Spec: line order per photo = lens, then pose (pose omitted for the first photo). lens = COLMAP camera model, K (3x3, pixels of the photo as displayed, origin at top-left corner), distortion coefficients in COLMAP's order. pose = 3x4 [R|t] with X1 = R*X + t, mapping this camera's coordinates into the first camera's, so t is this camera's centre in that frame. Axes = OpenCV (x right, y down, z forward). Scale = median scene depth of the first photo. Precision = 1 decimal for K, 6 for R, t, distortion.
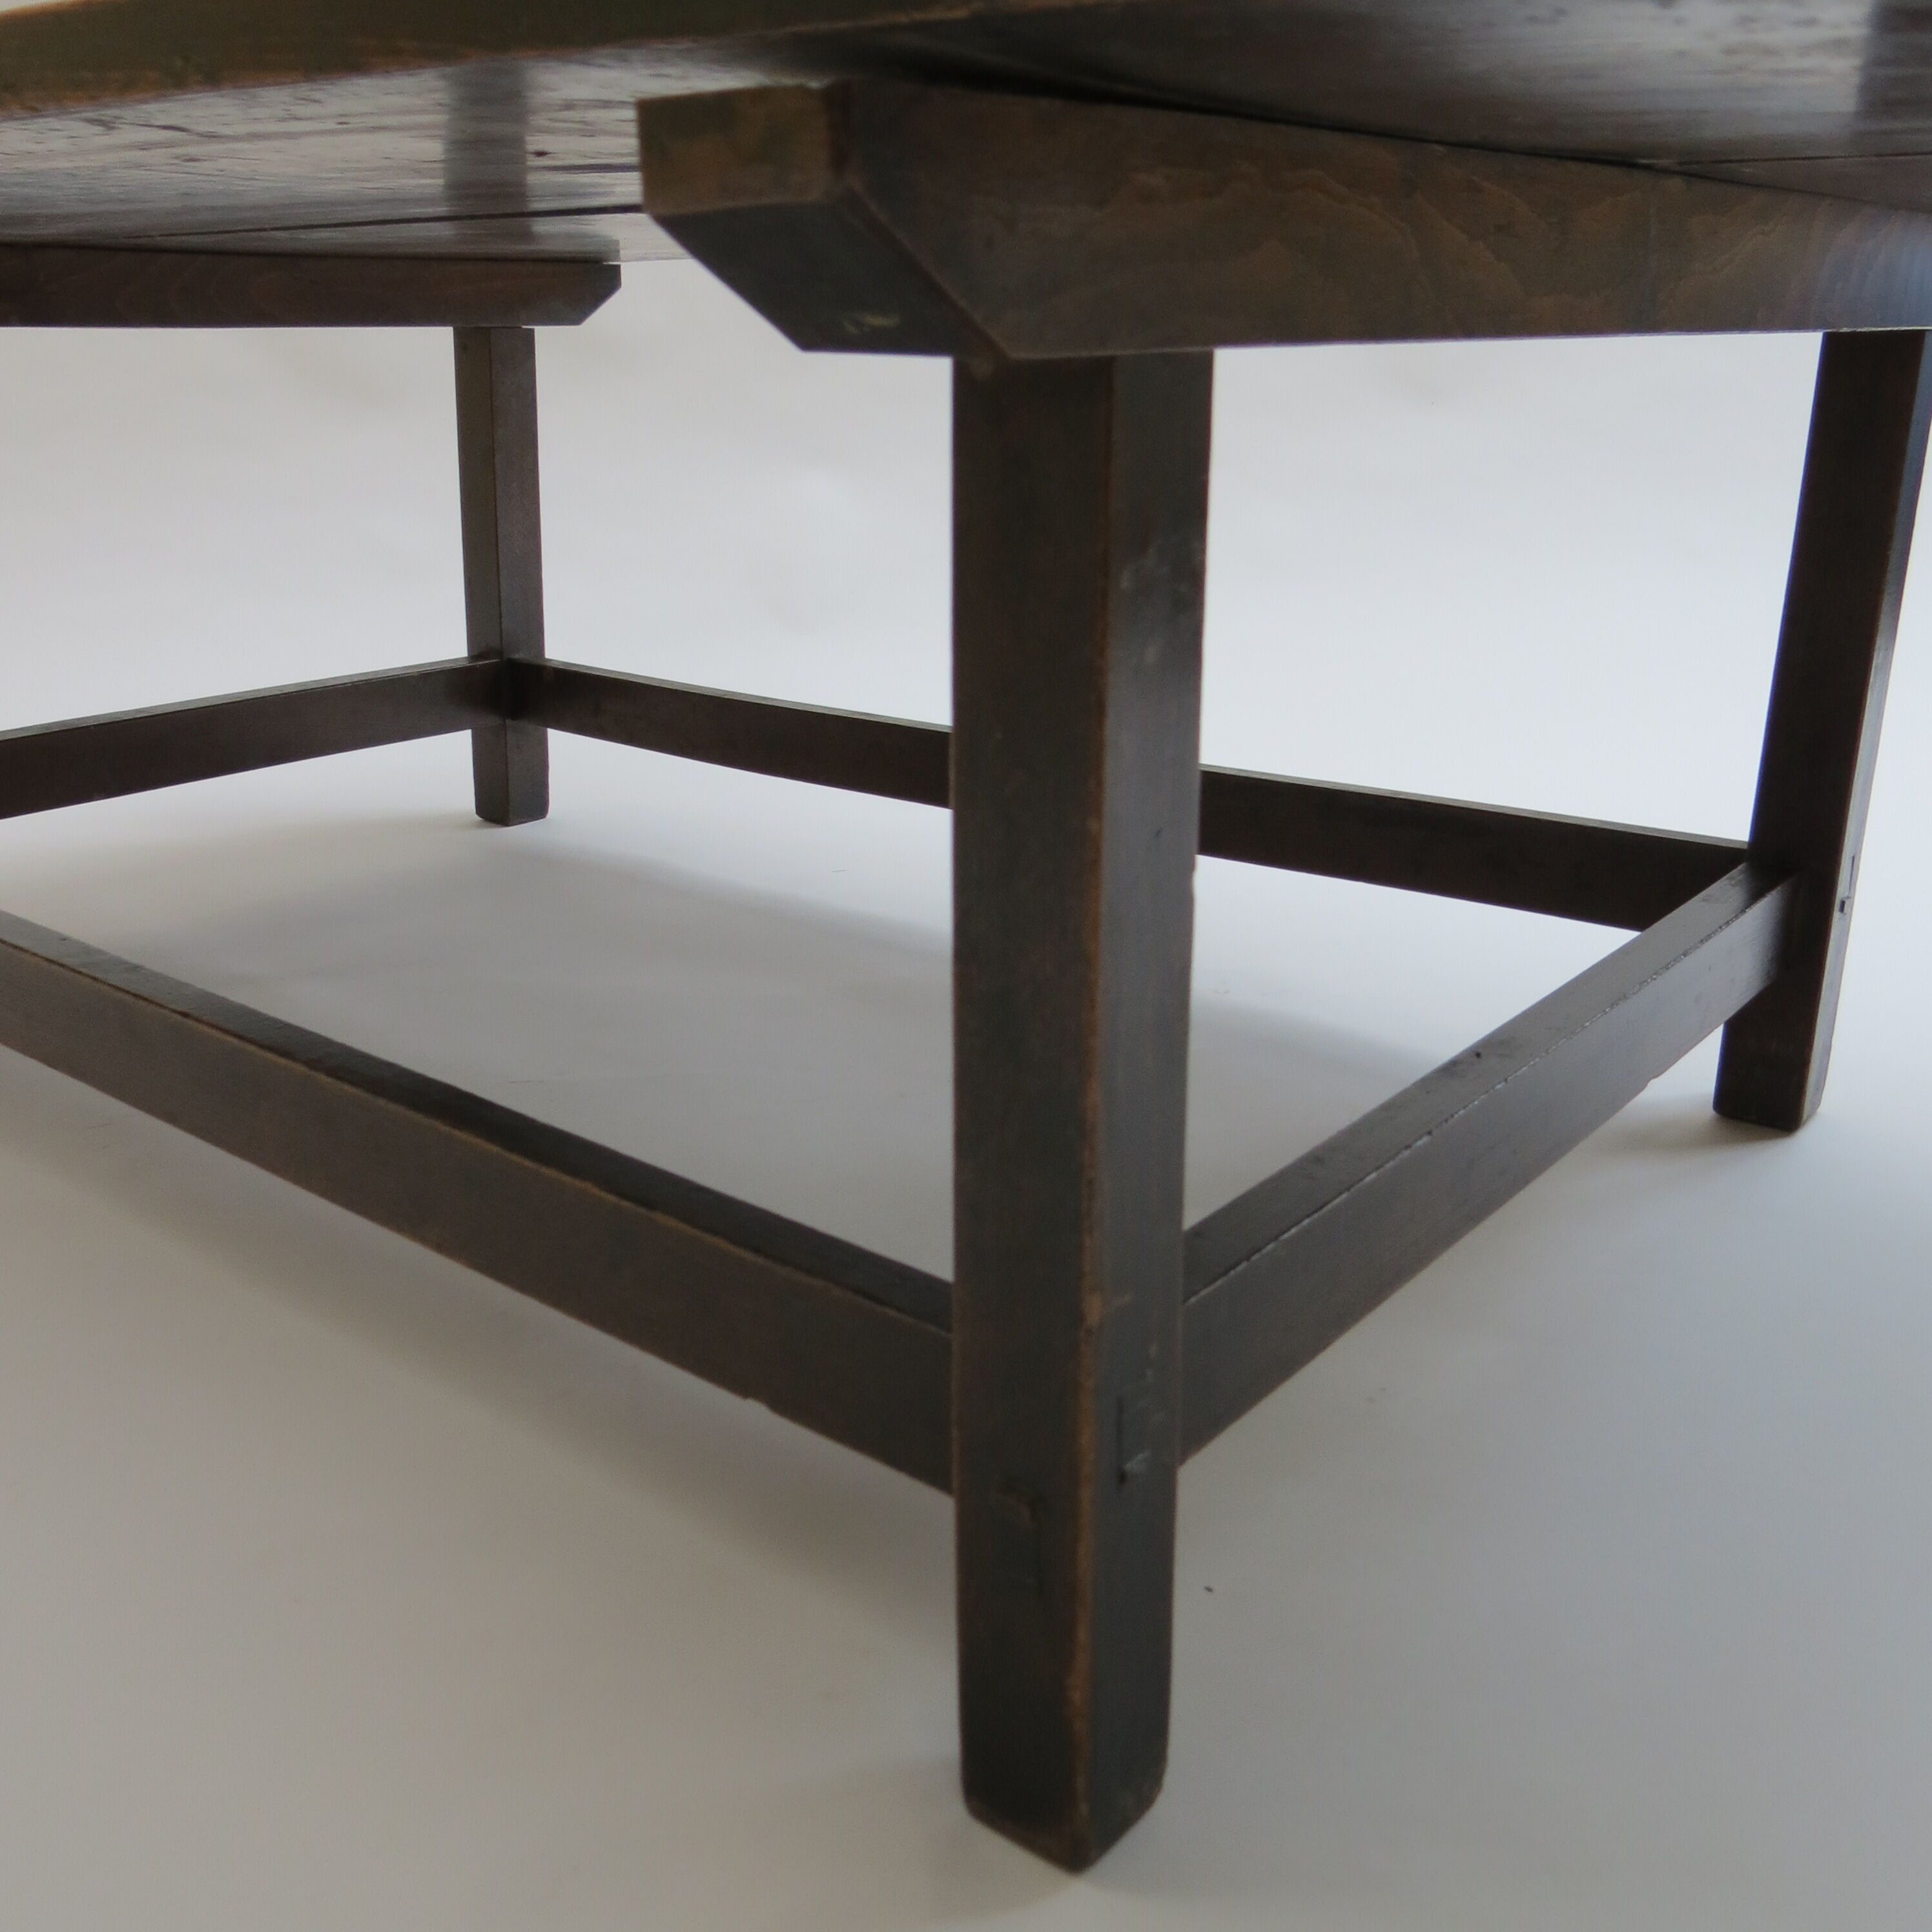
lens RADIAL K [[1973.0, 0, 966.0], [0, 1973.0, 966.0], [0, 0, 1]] dist [-0.053820, 0.187221]
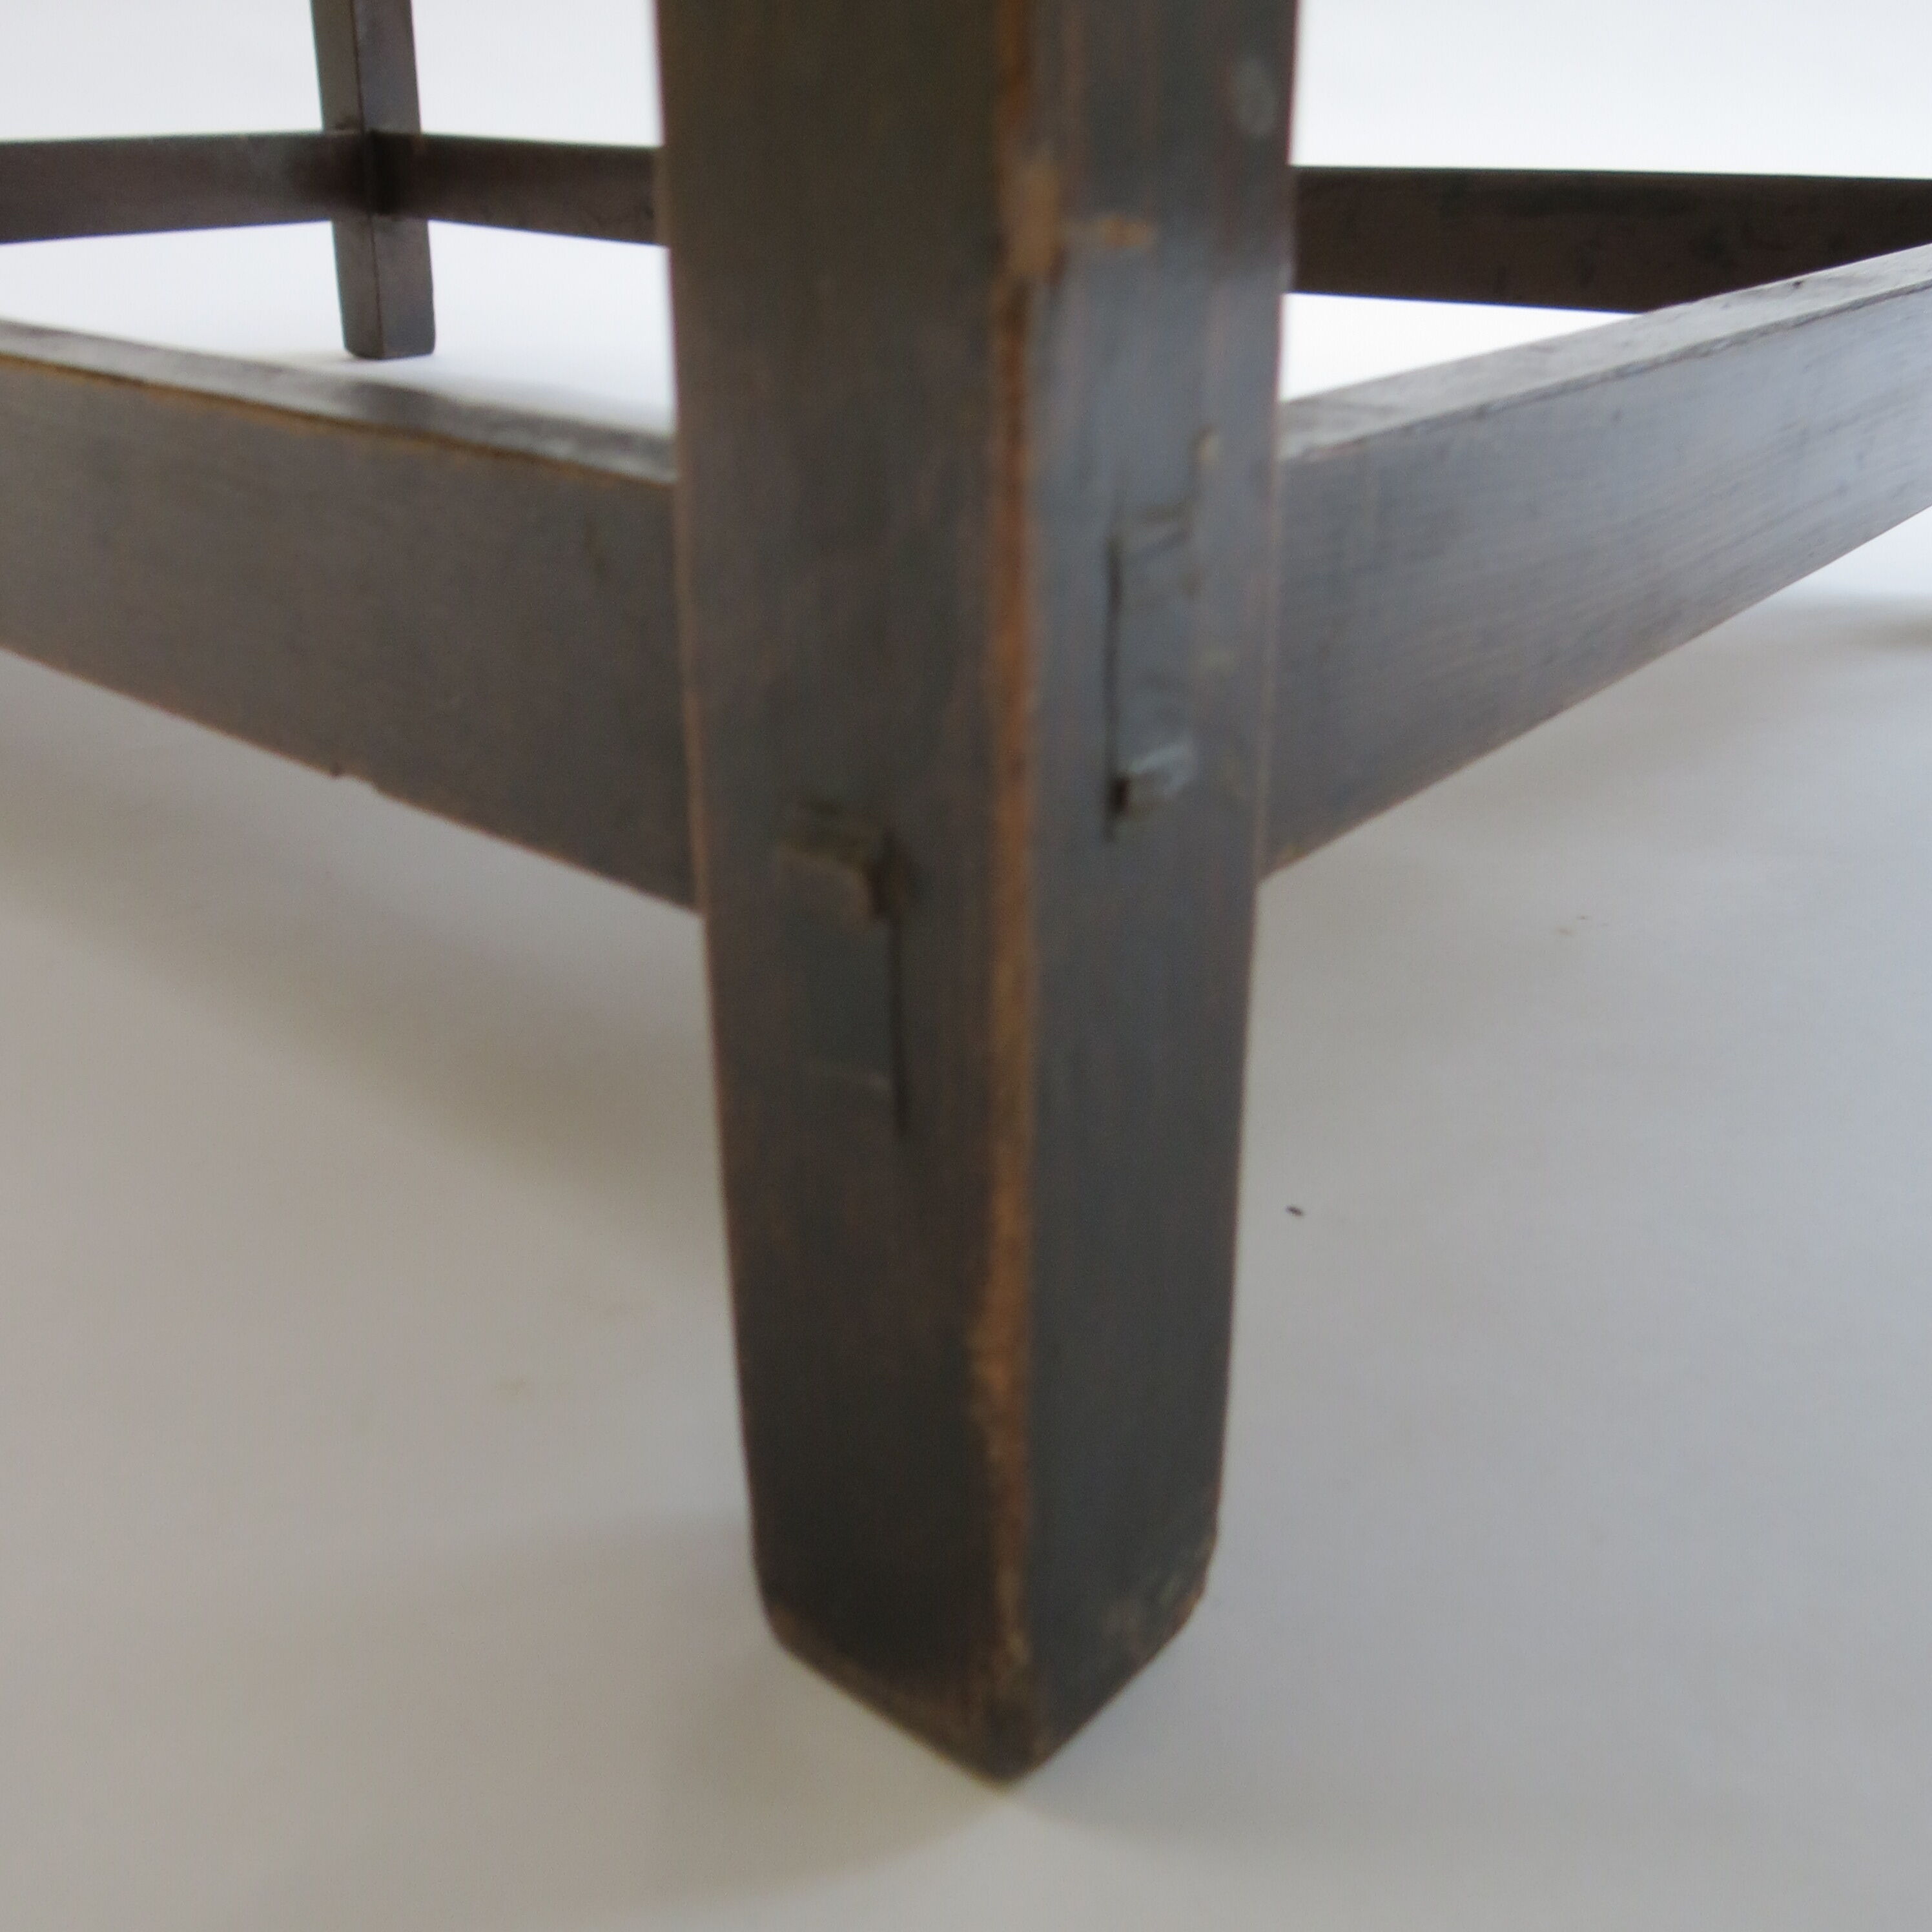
lens RADIAL K [[1973.0, 0, 966.0], [0, 1973.0, 966.0], [0, 0, 1]] dist [-0.053820, 0.187221]
pose [[0.999636, 0.011357, -0.024463, 0.054363], [-0.008766, 0.994589, 0.103519, 0.229575], [0.025506, -0.103267, 0.994327, 0.567841]]
